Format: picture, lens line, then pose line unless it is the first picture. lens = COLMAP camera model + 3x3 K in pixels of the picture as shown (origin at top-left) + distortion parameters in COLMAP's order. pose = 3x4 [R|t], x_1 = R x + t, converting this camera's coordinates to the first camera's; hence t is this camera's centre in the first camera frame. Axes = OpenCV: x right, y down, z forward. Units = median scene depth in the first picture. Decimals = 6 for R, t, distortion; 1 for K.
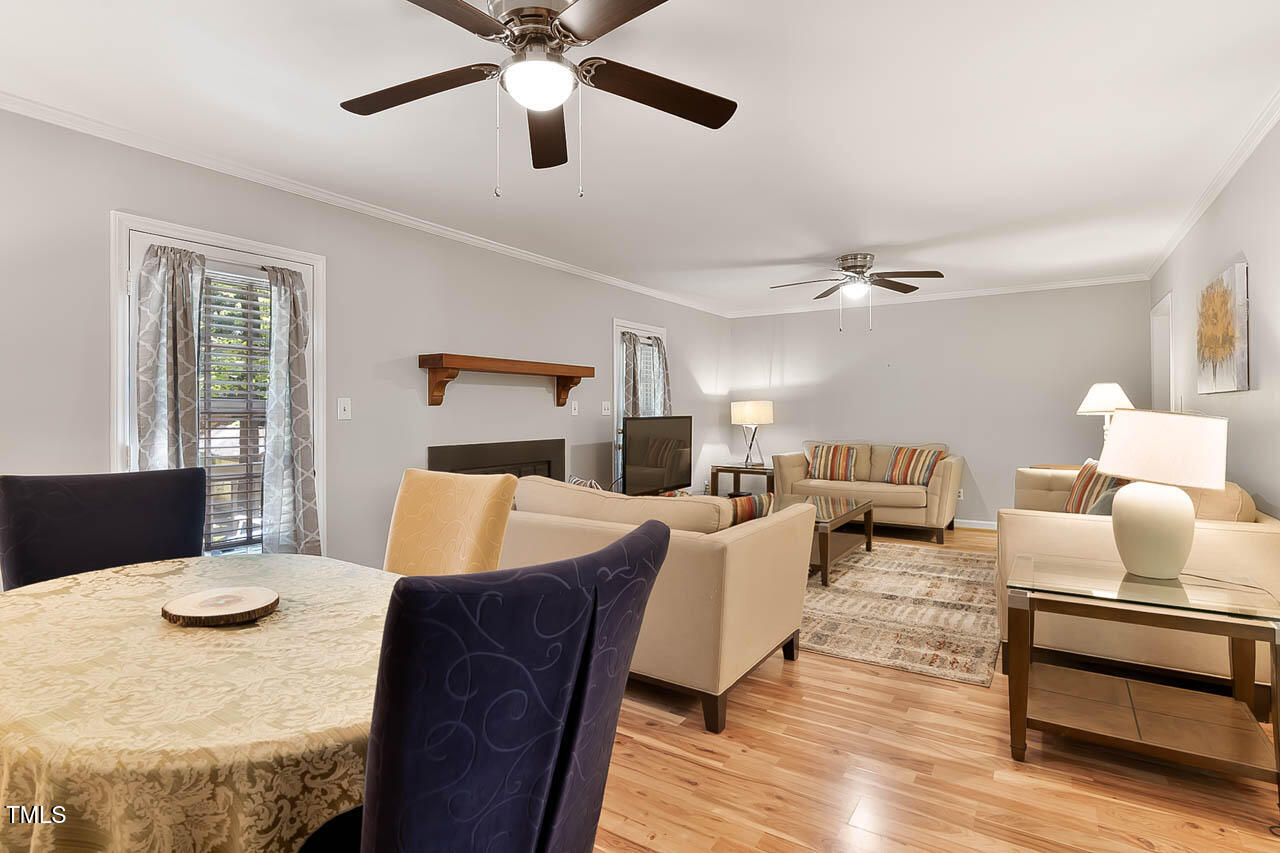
lens RADIAL K [[633.6, 0, 637.0], [0, 633.6, 426.0], [0, 0, 1]] dist [-0.007969, 0.001283]
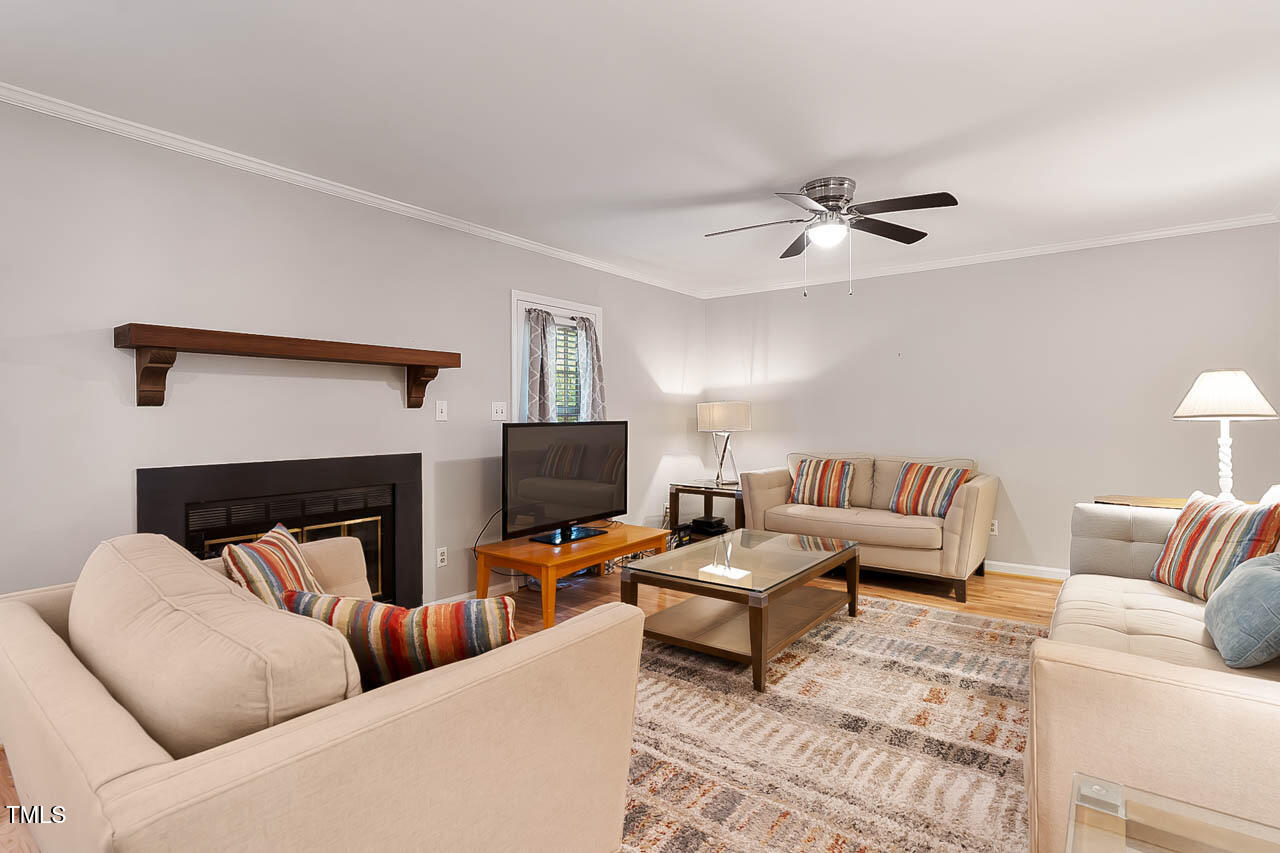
lens RADIAL K [[640.6, 0, 636.9], [0, 640.6, 434.8], [0, 0, 1]] dist [-0.001634, 0.000152]
pose [[0.998372, 0.002366, -0.056981, 0.160227], [-0.001917, 0.999967, 0.007936, -0.006316], [0.056998, -0.007814, 0.998344, 0.268786]]
